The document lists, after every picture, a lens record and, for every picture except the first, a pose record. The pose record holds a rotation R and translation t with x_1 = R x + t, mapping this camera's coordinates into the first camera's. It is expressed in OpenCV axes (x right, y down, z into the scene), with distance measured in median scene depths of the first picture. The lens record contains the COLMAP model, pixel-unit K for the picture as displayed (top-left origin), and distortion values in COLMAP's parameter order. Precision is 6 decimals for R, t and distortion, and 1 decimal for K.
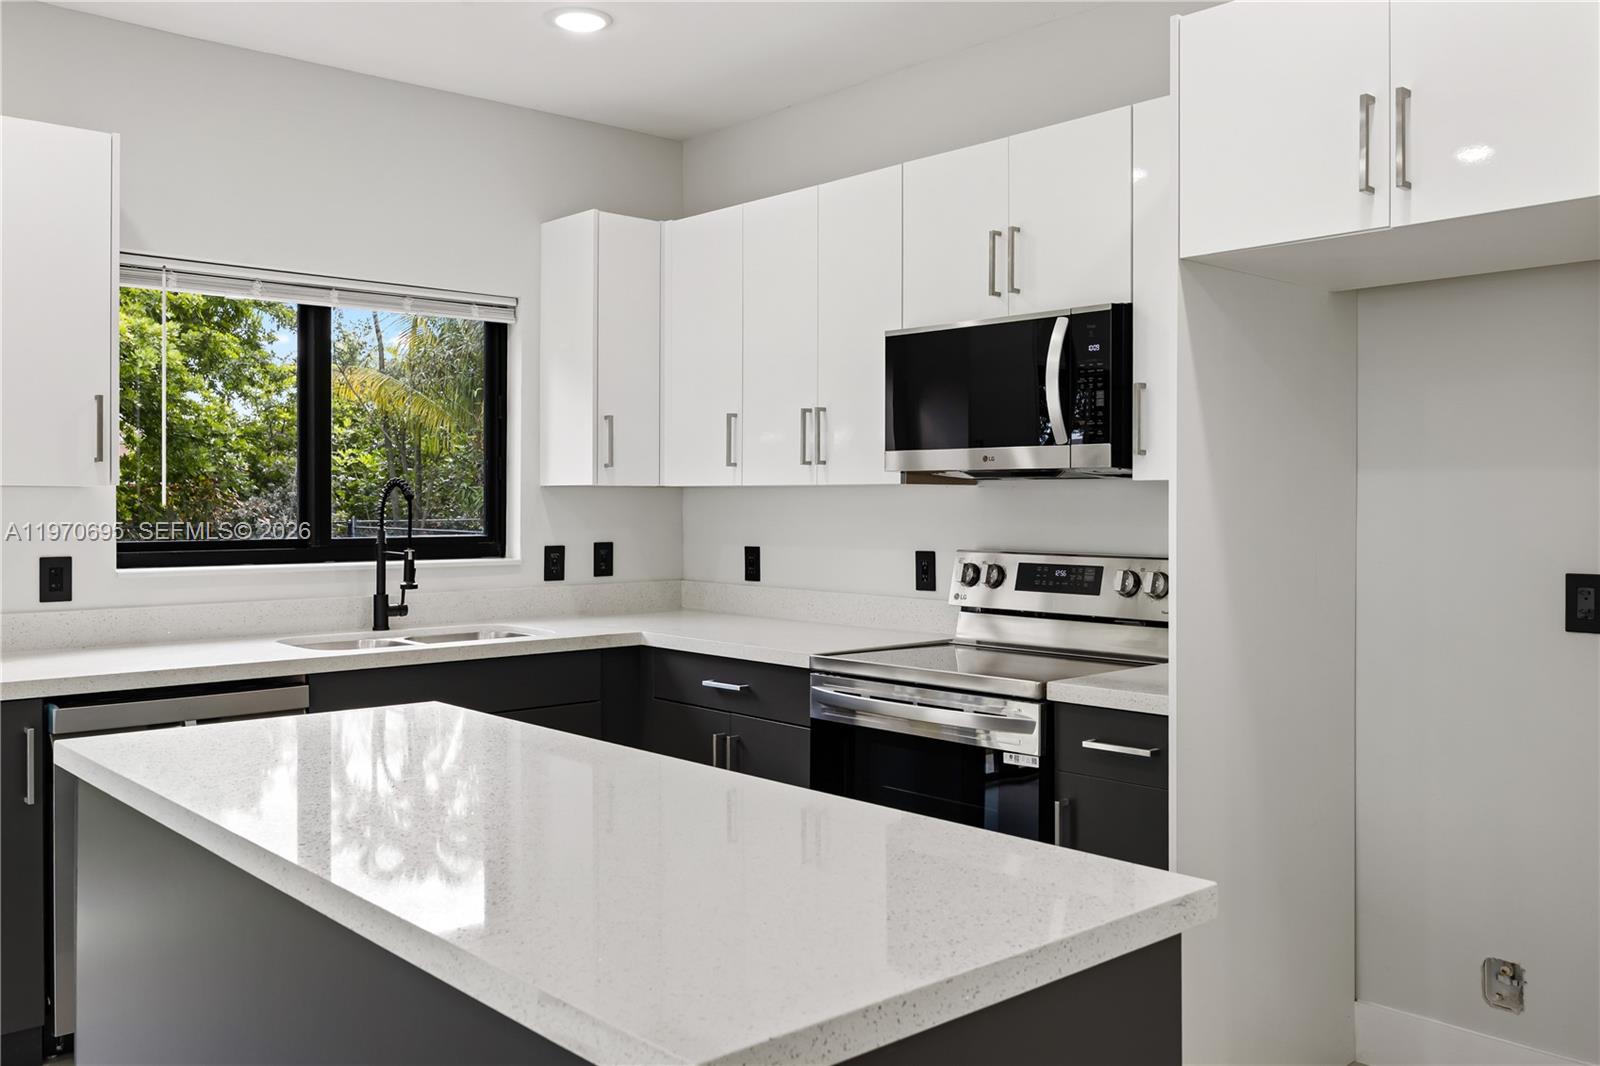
lens RADIAL K [[1407.3, 0, 799.1], [0, 1407.3, 525.0], [0, 0, 1]] dist [0.004378, -0.002772]
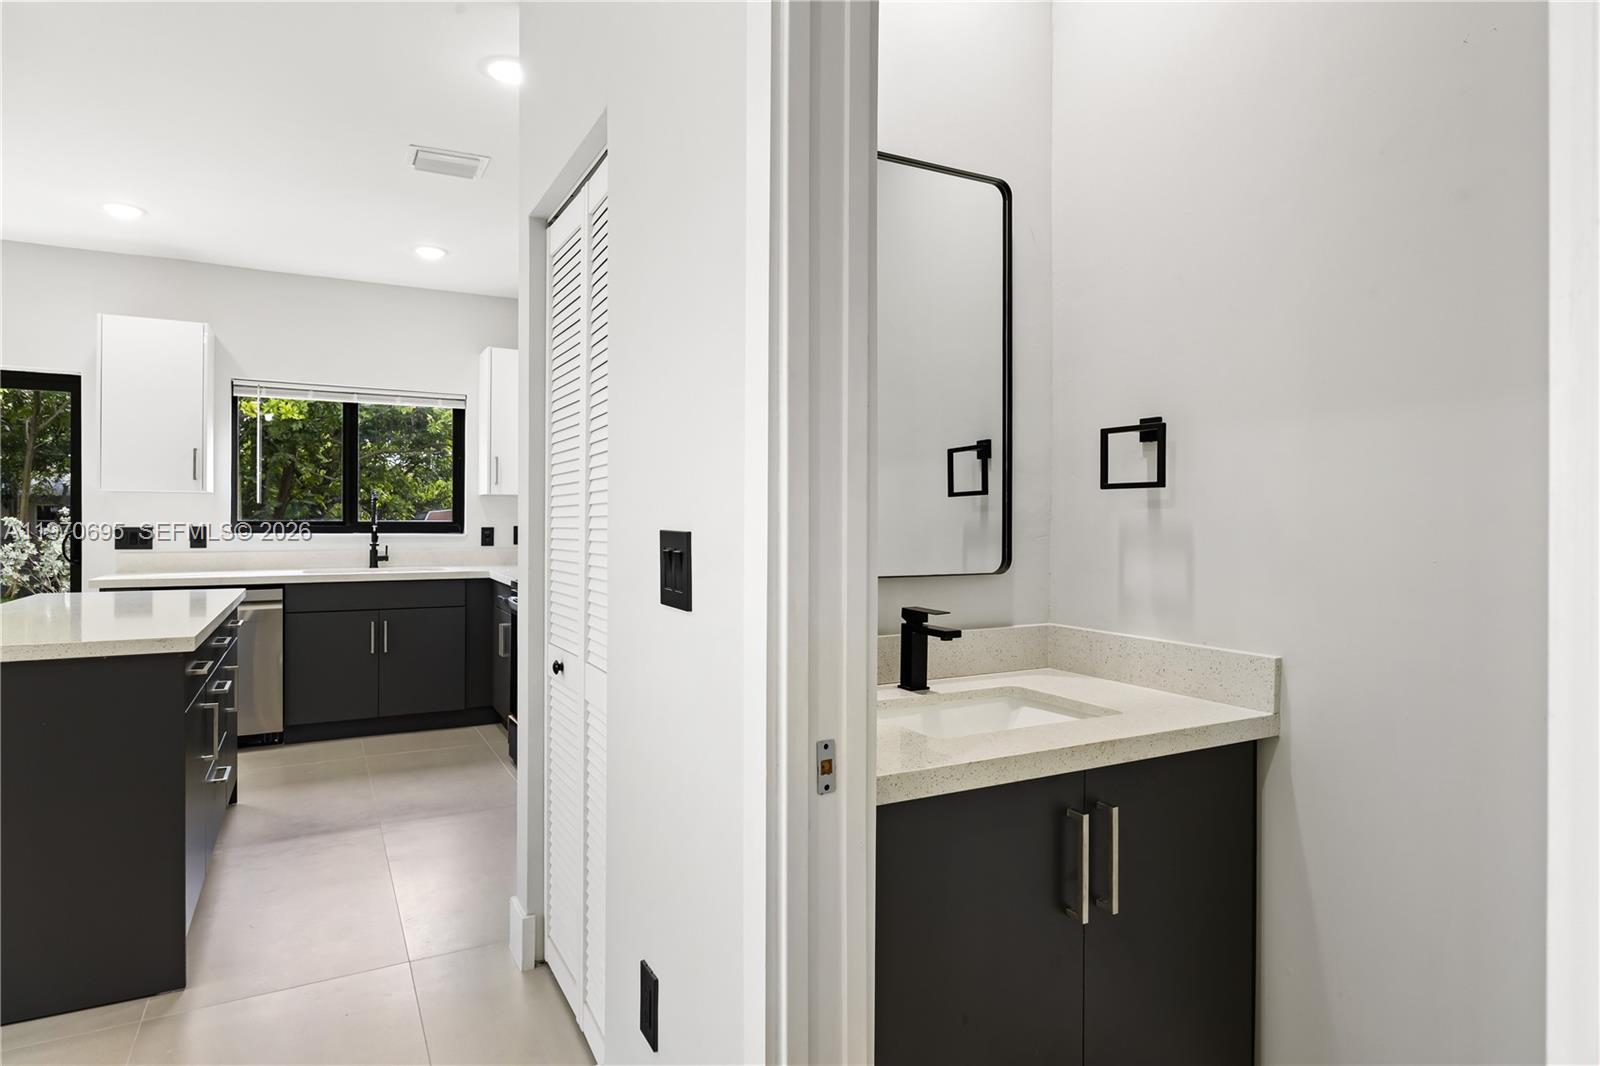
lens RADIAL K [[916.6, 0, 800.6], [0, 916.6, 533.4], [0, 0, 1]] dist [0.001776, 0.000386]
pose [[0.974794, 0.011936, -0.222788, 0.574712], [-0.011219, 0.999927, 0.004484, 0.014530], [0.222825, -0.001871, 0.974857, -0.107512]]
